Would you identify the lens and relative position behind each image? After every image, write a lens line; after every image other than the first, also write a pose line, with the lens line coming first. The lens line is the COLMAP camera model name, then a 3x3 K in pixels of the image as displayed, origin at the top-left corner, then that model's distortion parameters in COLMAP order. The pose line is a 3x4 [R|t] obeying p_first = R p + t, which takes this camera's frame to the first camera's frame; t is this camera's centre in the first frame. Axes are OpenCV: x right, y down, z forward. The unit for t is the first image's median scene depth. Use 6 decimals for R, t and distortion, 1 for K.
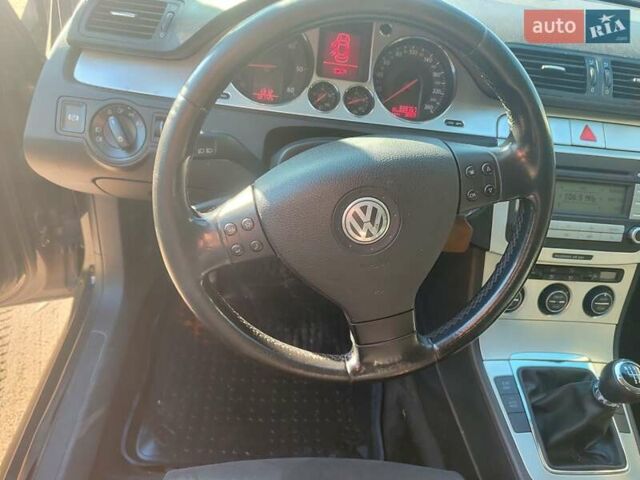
lens RADIAL K [[496.9, 0, 322.1], [0, 496.9, 238.3], [0, 0, 1]] dist [0.004529, -0.007394]
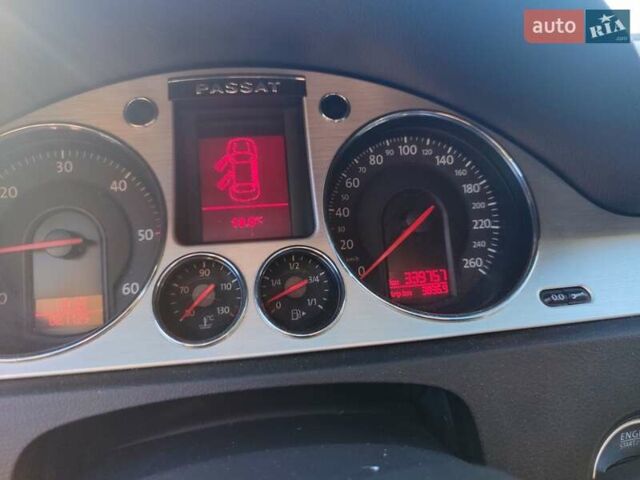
lens RADIAL K [[496.9, 0, 319.9], [0, 496.9, 241.1], [0, 0, 1]] dist [0.004529, -0.007394]
pose [[0.981584, -0.184902, 0.048005, 0.071833], [0.190935, 0.941601, -0.277364, -0.192232], [0.006084, 0.281422, 0.959565, 0.600026]]
